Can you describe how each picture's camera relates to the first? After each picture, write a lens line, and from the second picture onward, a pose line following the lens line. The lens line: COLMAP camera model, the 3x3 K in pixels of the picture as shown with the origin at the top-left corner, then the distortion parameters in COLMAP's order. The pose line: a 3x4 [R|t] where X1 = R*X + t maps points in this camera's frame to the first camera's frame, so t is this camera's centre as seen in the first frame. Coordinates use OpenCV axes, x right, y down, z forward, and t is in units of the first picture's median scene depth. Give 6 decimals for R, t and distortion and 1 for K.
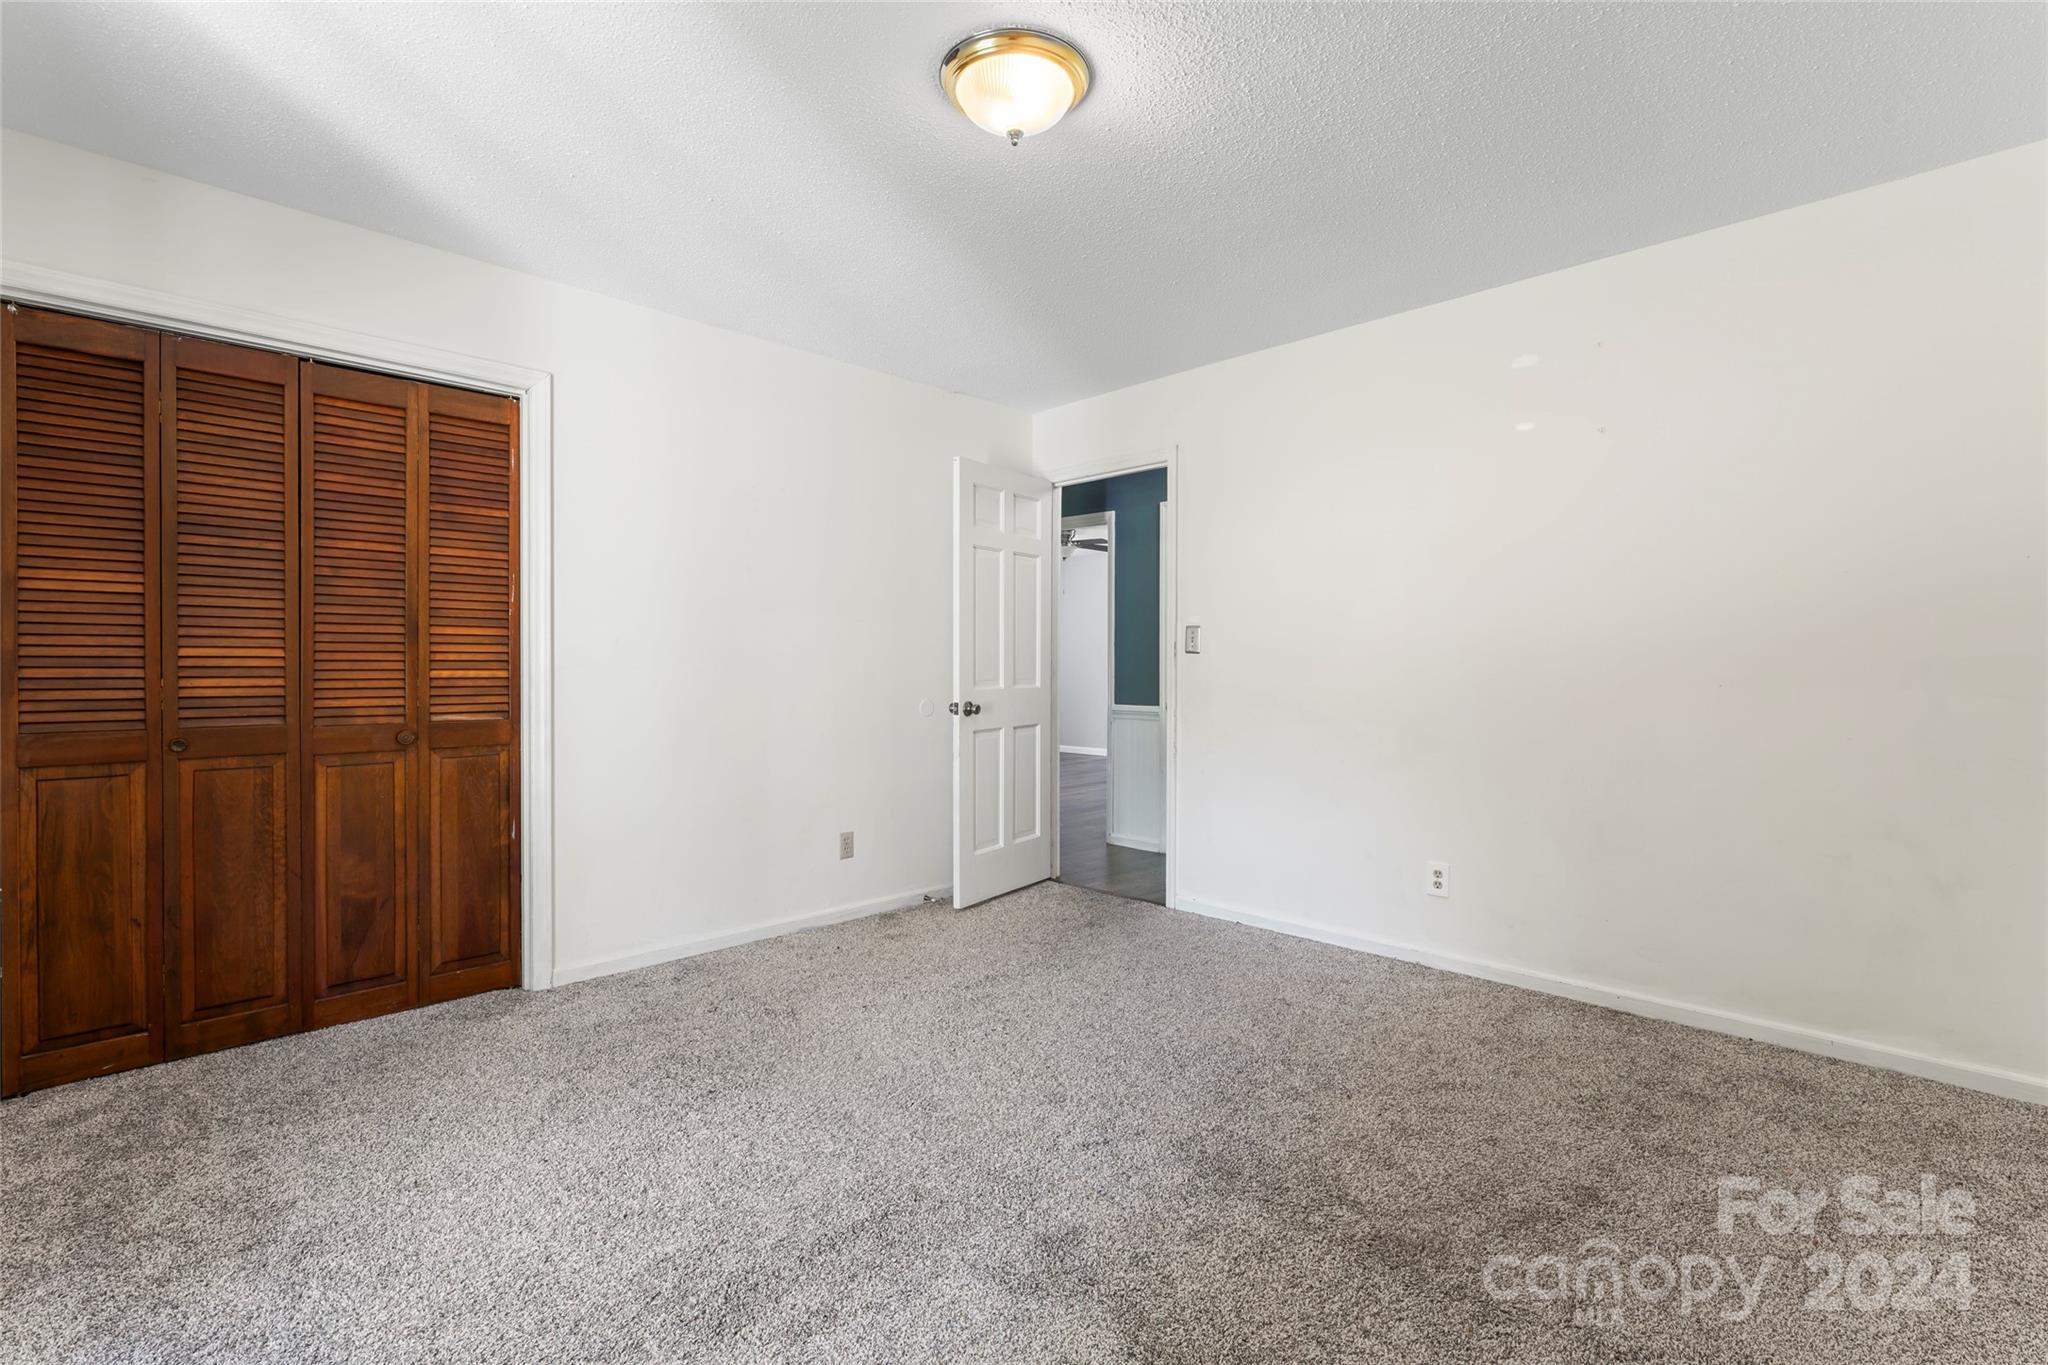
lens RADIAL K [[935.3, 0, 1020.9], [0, 935.3, 665.5], [0, 0, 1]] dist [-0.001453, -0.000253]
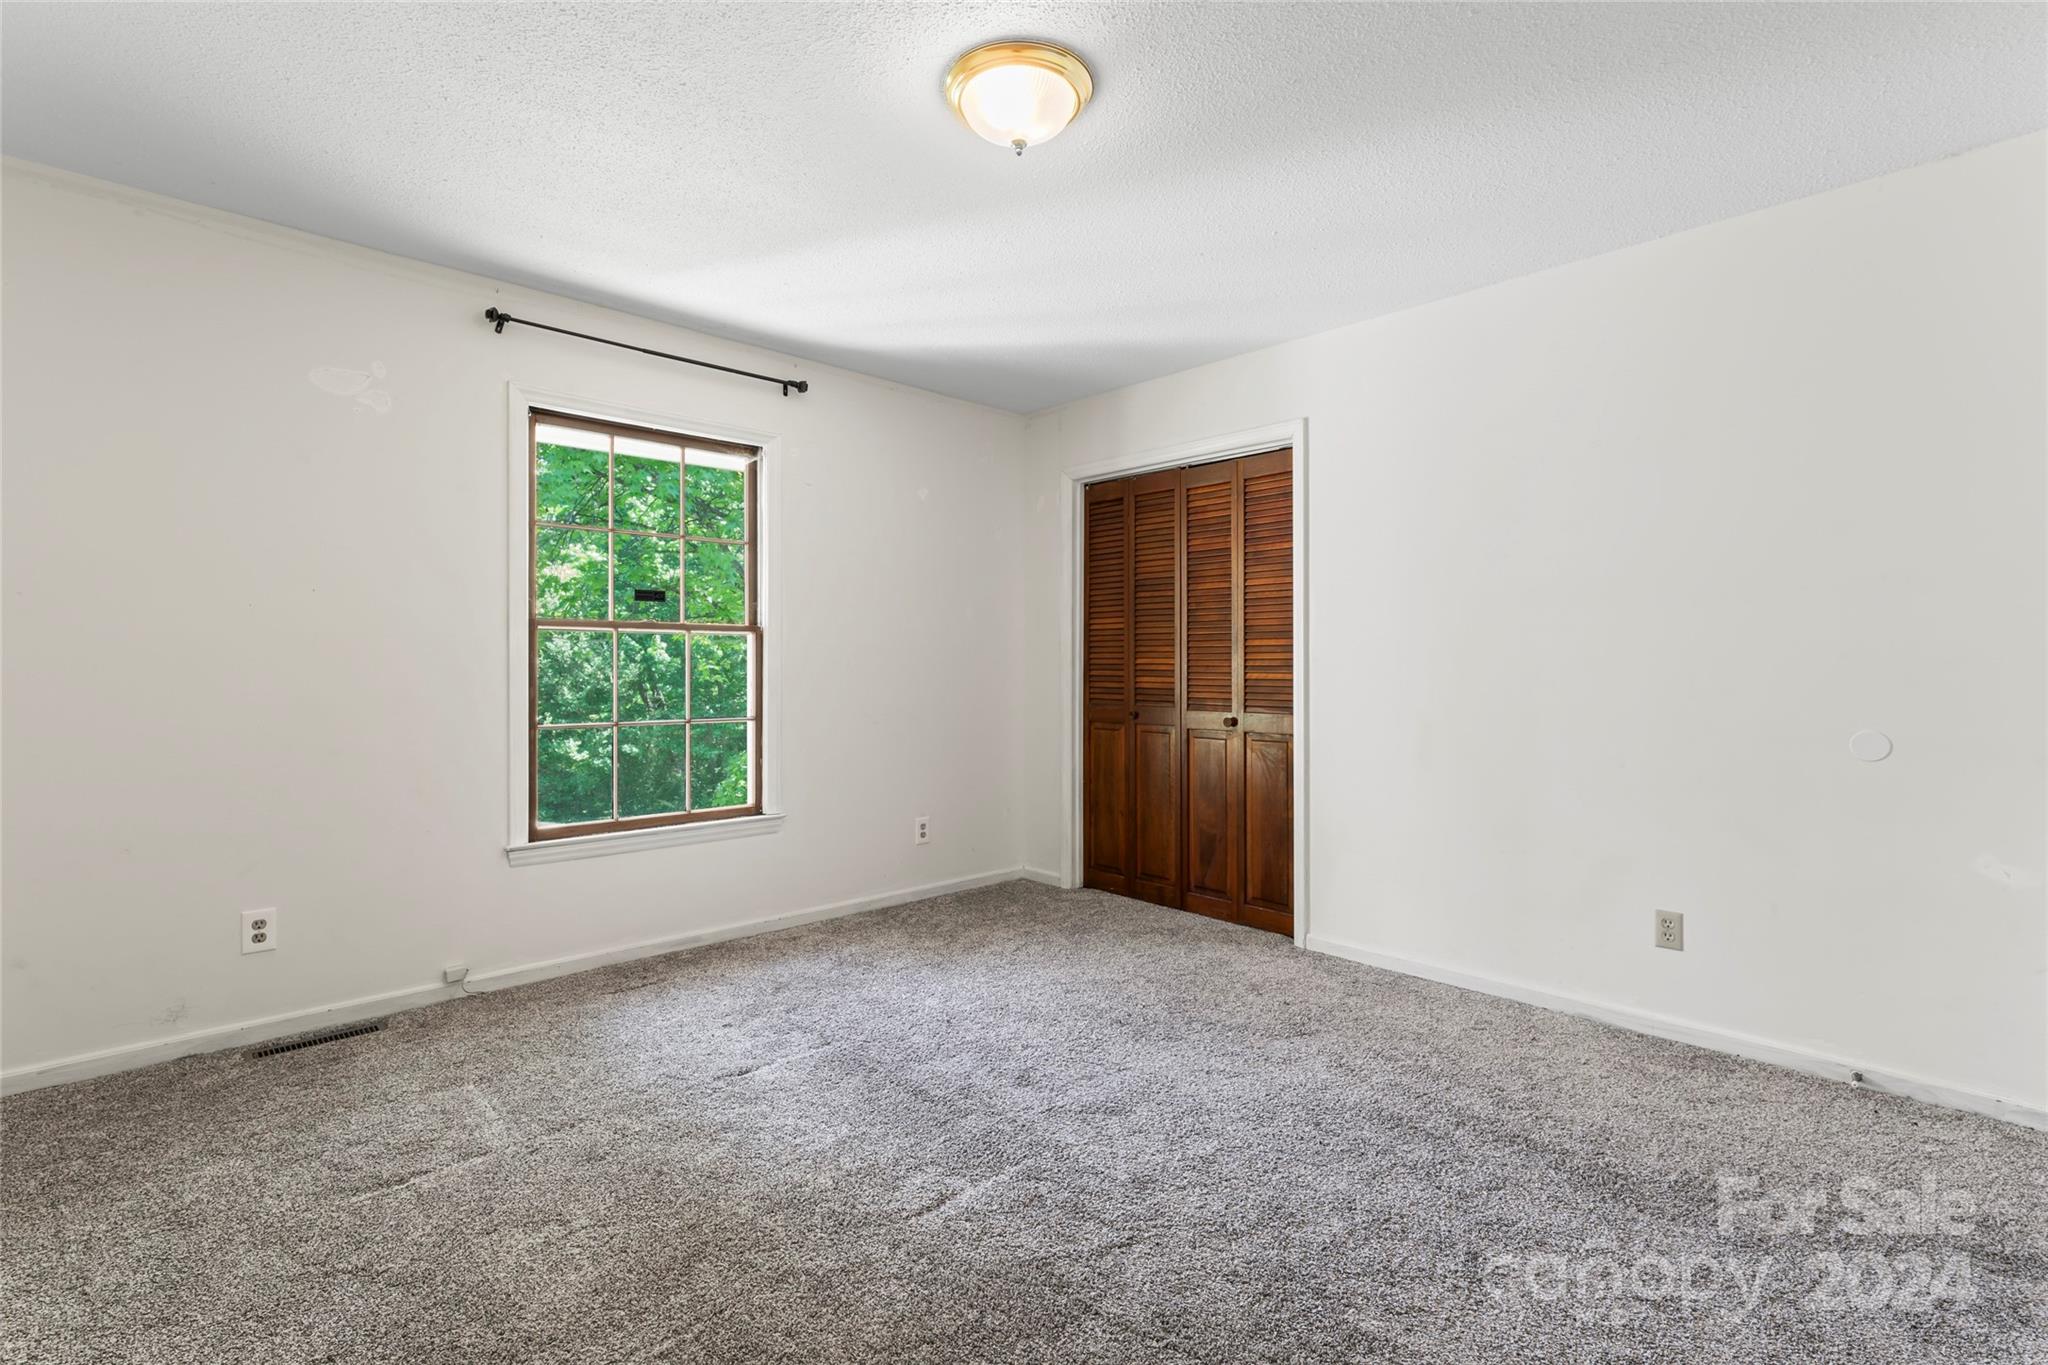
lens RADIAL K [[935.3, 0, 1020.9], [0, 935.3, 665.5], [0, 0, 1]] dist [-0.001453, -0.000253]
pose [[-0.035764, -0.003753, -0.999353, 0.752122], [-0.004130, 0.999985, -0.003608, 0.000346], [0.999352, 0.003999, -0.035779, 0.778445]]
